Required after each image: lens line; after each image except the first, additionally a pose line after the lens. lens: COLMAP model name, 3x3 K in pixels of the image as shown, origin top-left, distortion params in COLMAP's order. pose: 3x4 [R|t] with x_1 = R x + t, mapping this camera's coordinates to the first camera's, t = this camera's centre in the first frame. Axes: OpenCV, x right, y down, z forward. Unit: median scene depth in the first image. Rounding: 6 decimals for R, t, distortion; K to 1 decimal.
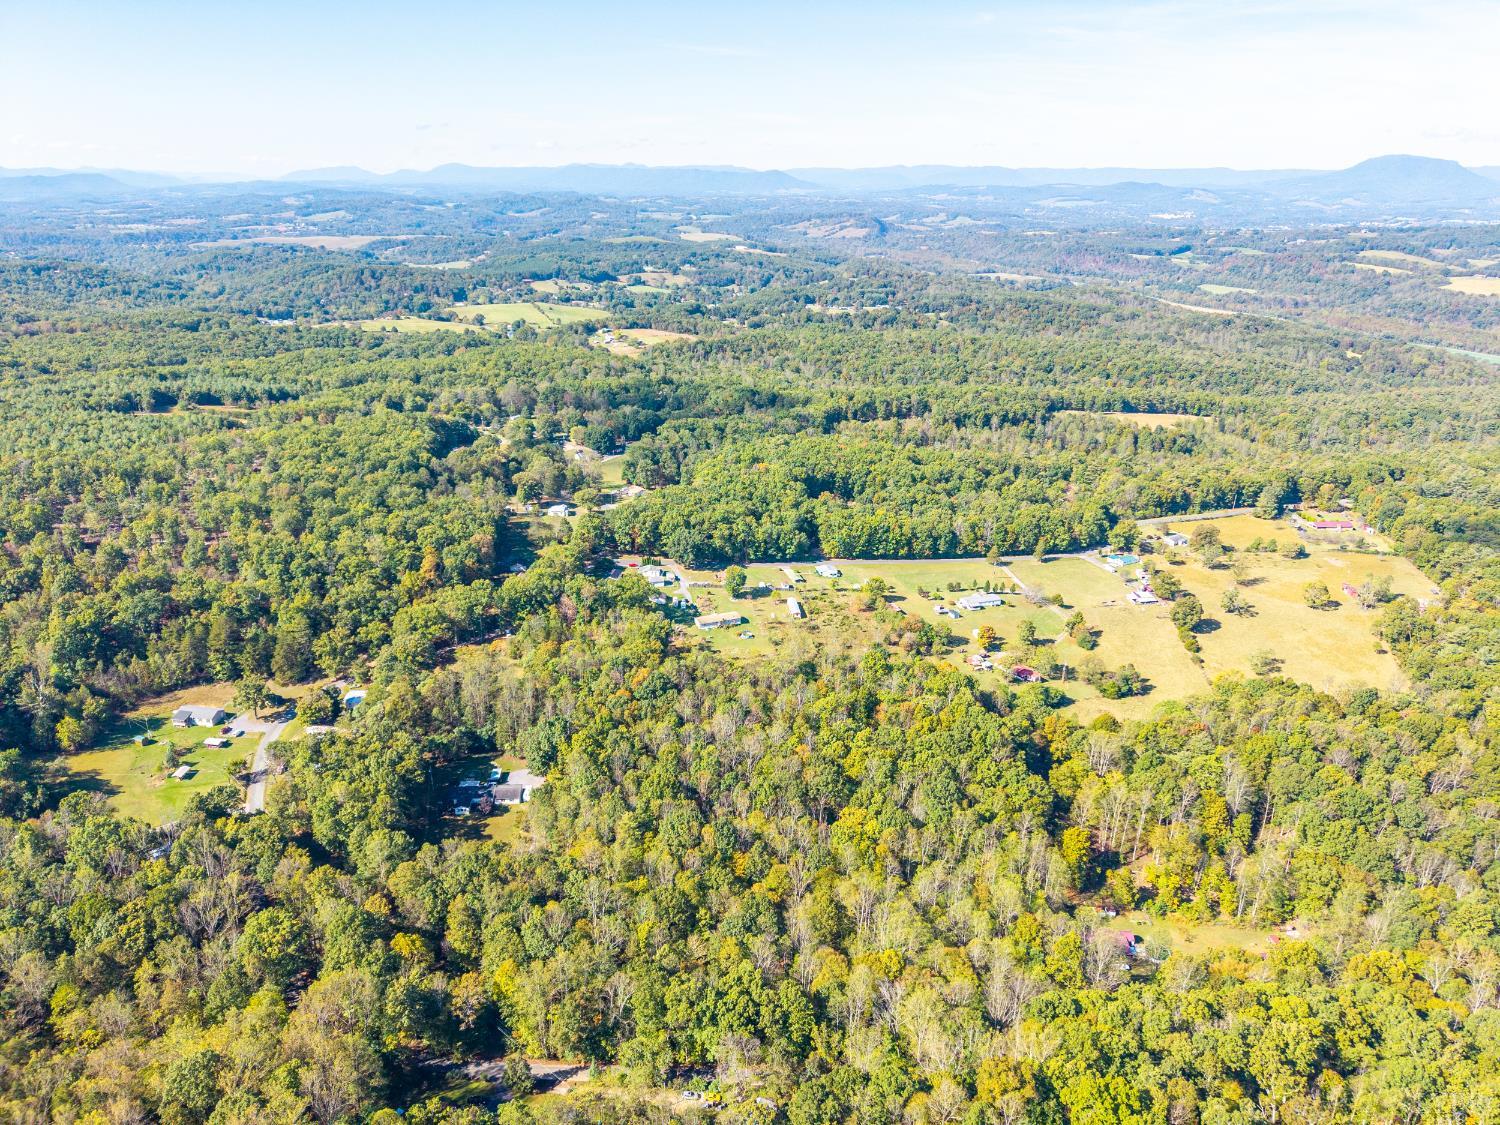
lens RADIAL K [[1030.1, 0, 752.3], [0, 1030.1, 569.0], [0, 0, 1]] dist [0.020589, -0.021725]
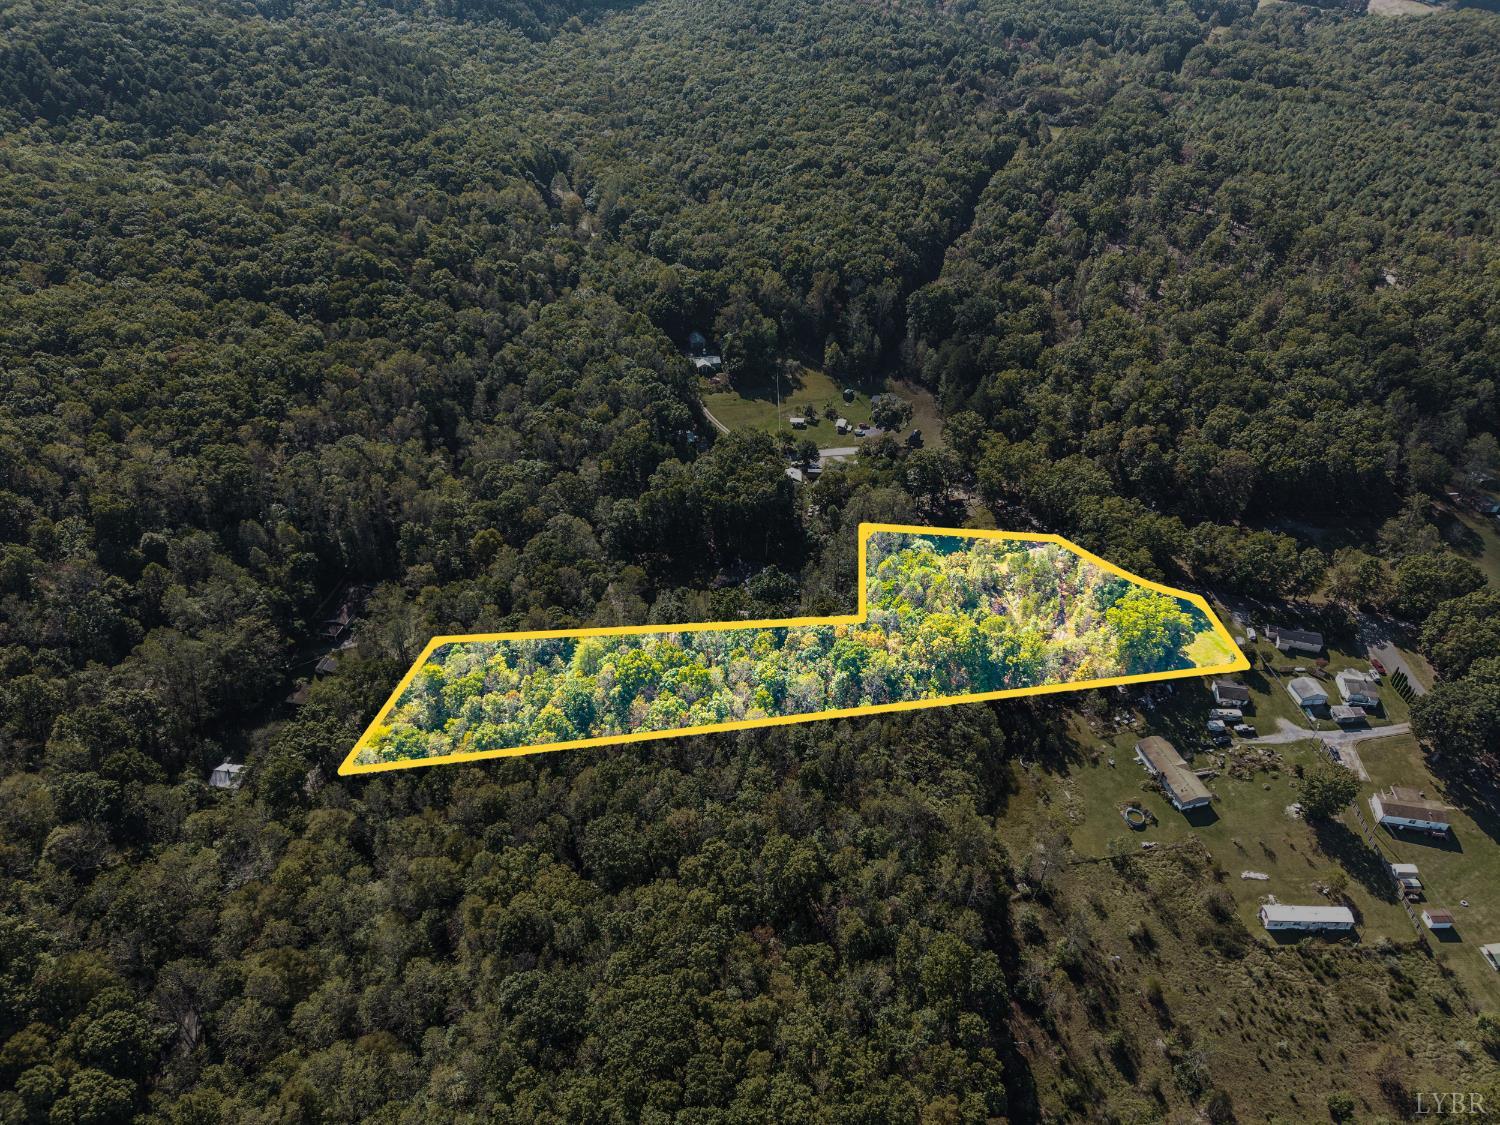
lens RADIAL K [[1030.1, 0, 752.3], [0, 1030.1, 569.0], [0, 0, 1]] dist [0.020589, -0.021725]
pose [[-0.149492, 0.574464, -0.804763, 0.356484], [-0.369097, 0.722653, 0.584414, -0.252134], [0.917289, 0.384401, 0.104003, 0.674215]]
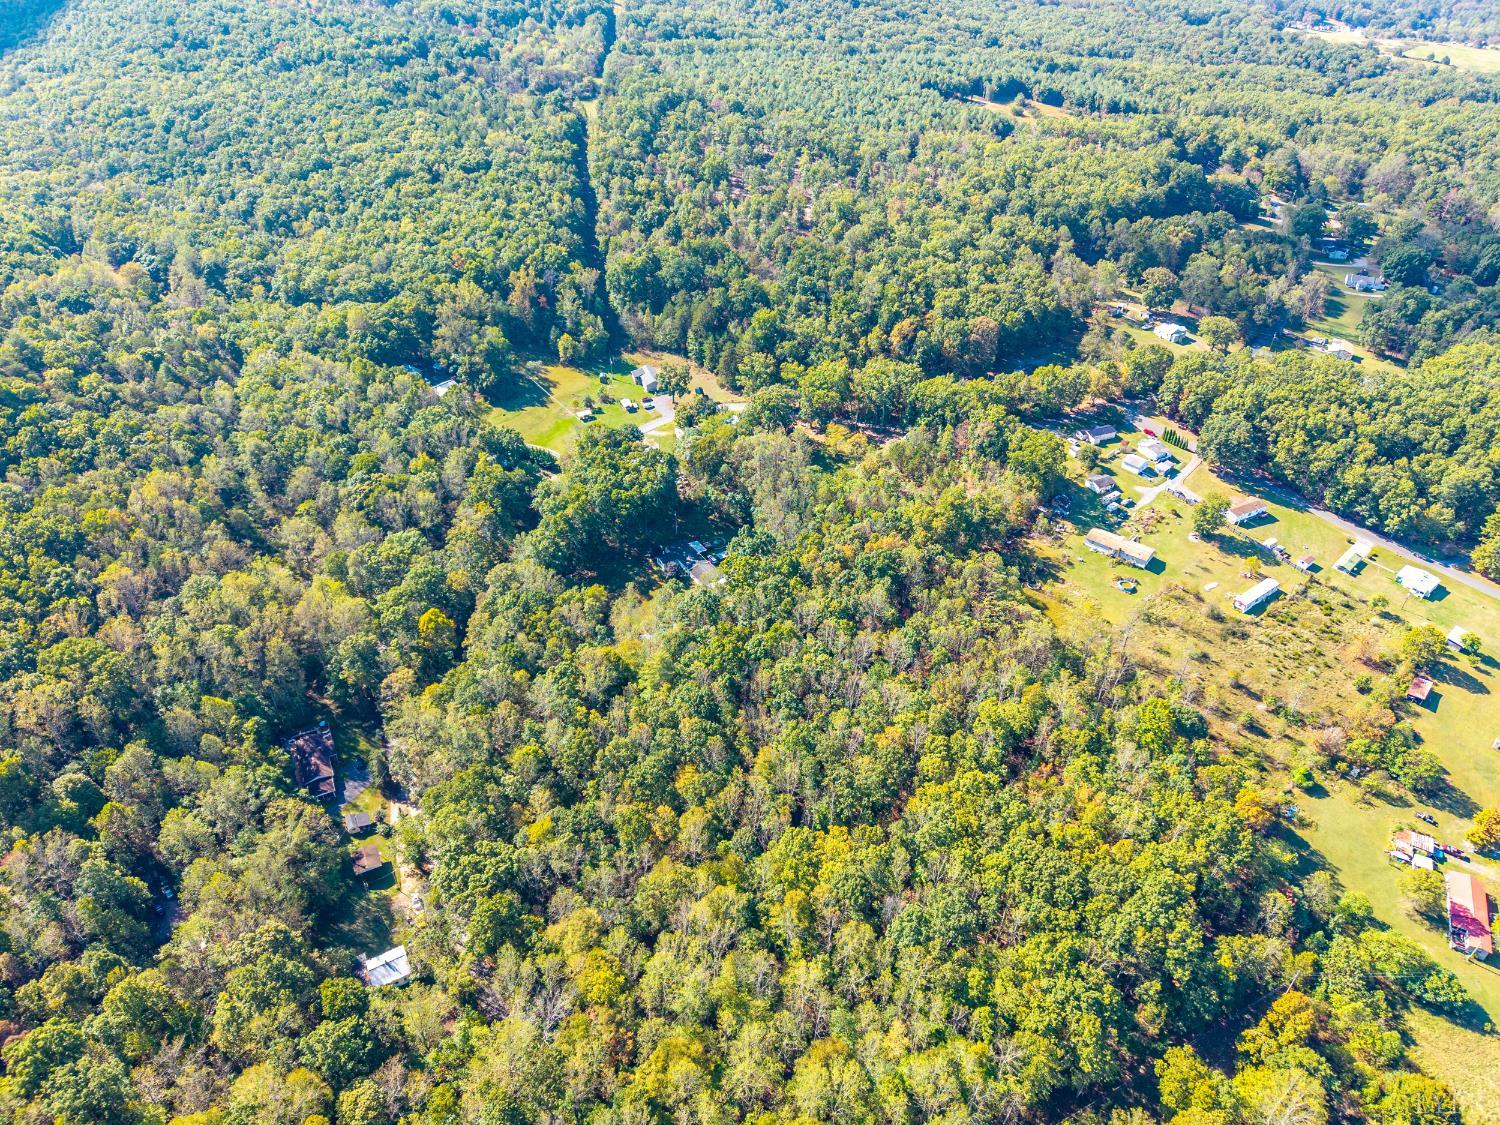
lens RADIAL K [[1030.1, 0, 752.3], [0, 1030.1, 569.0], [0, 0, 1]] dist [0.020589, -0.021725]
pose [[0.491491, 0.513309, -0.703527, 0.331736], [-0.319132, 0.857795, 0.402917, -0.134735], [0.810303, 0.026488, 0.585412, 0.361847]]
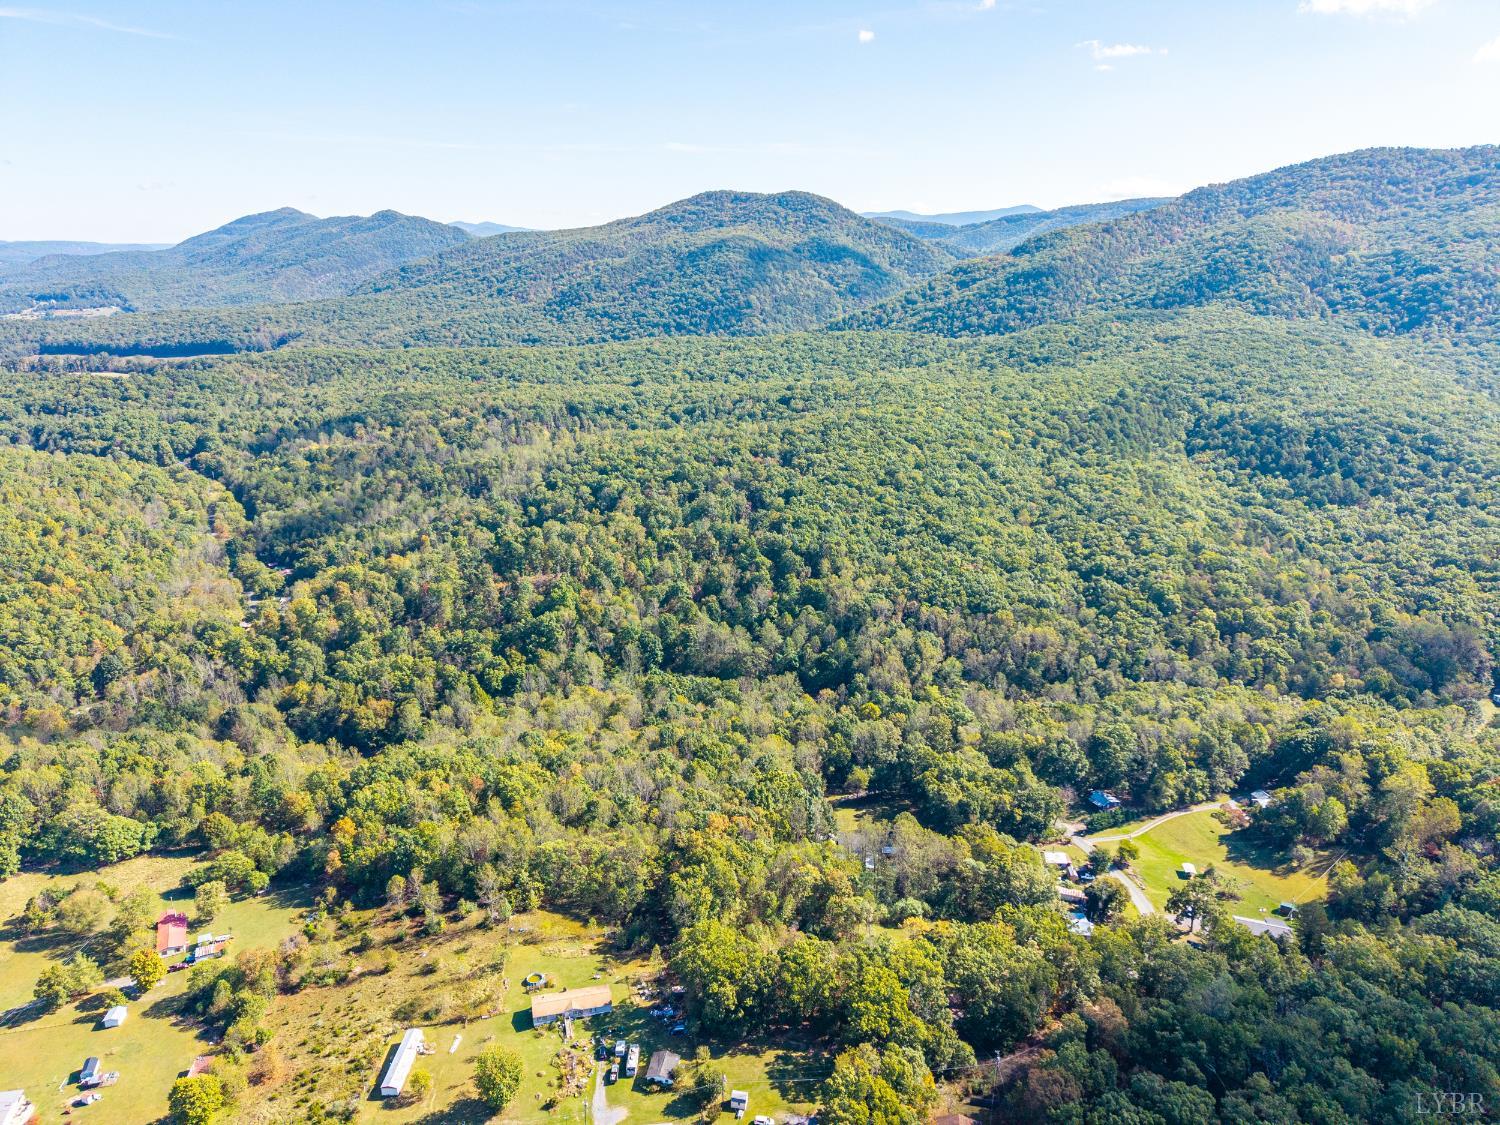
lens RADIAL K [[1030.1, 0, 752.3], [0, 1030.1, 569.0], [0, 0, 1]] dist [0.020589, -0.021725]
pose [[-0.980808, -0.085605, 0.175179, -0.224899], [0.038084, 0.797042, 0.602722, -0.474919], [-0.191222, 0.597826, -0.778485, 1.254555]]
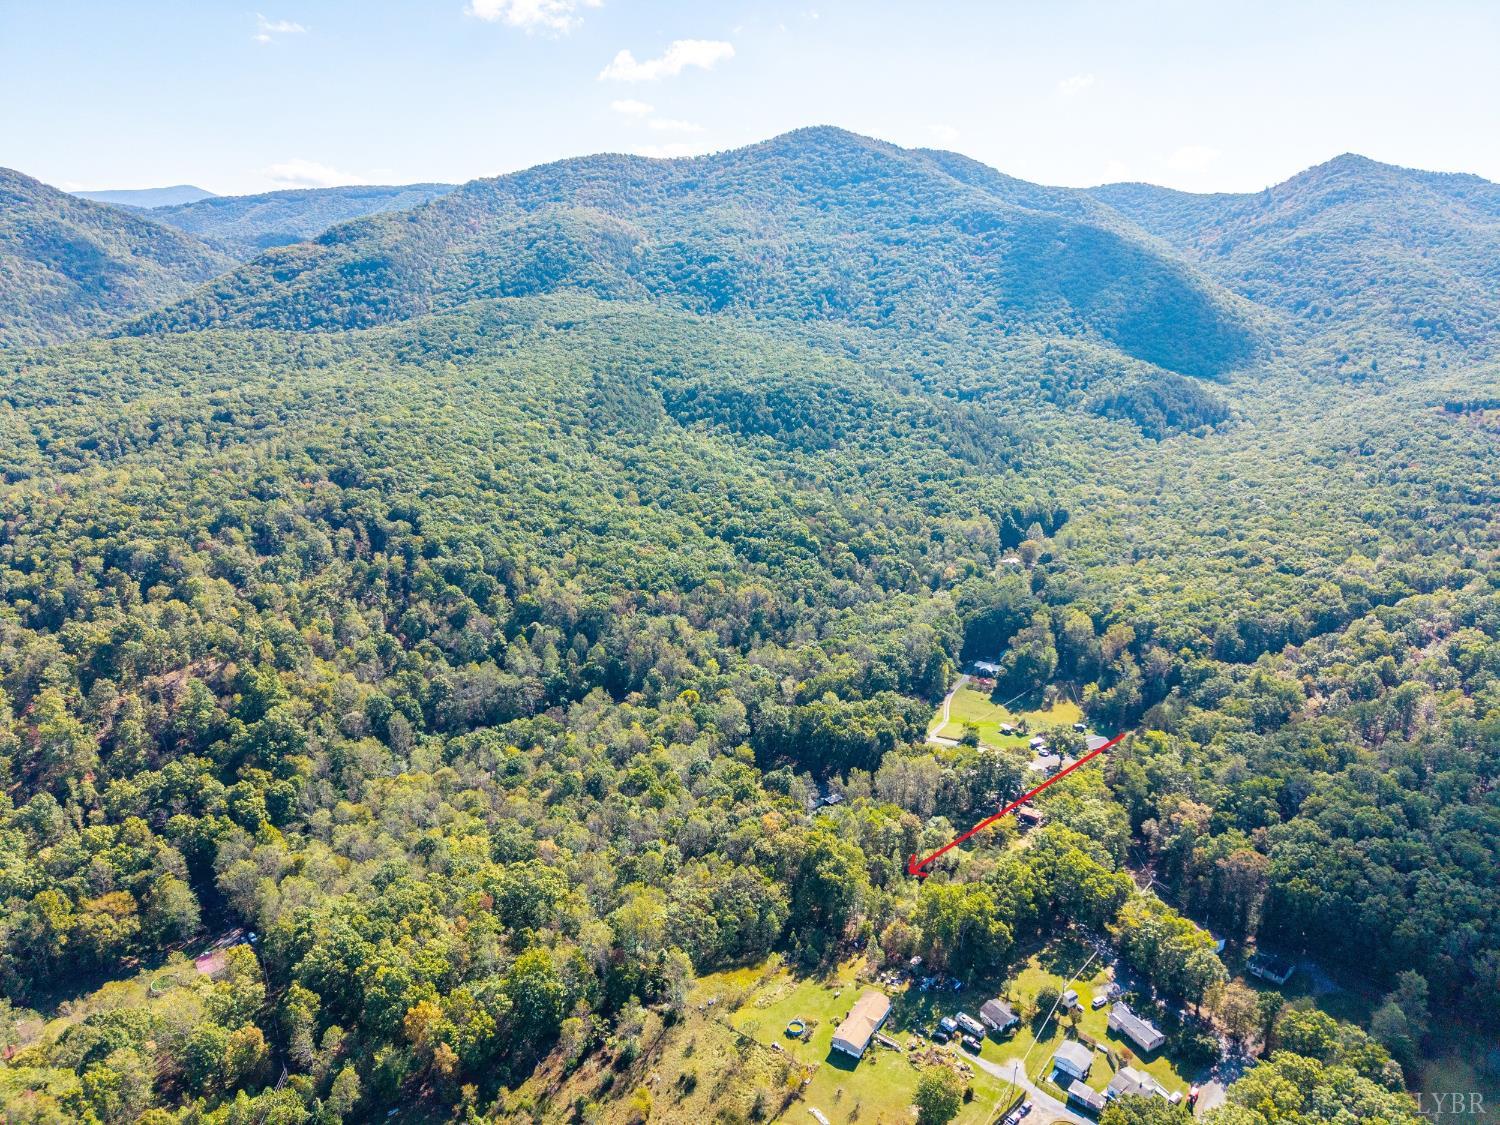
lens RADIAL K [[1030.1, 0, 752.3], [0, 1030.1, 569.0], [0, 0, 1]] dist [0.020589, -0.021725]
pose [[-0.833208, 0.132835, -0.536767, 0.271305], [-0.219466, 0.811546, 0.541506, -0.434916], [0.507542, 0.568989, -0.647034, 1.166223]]
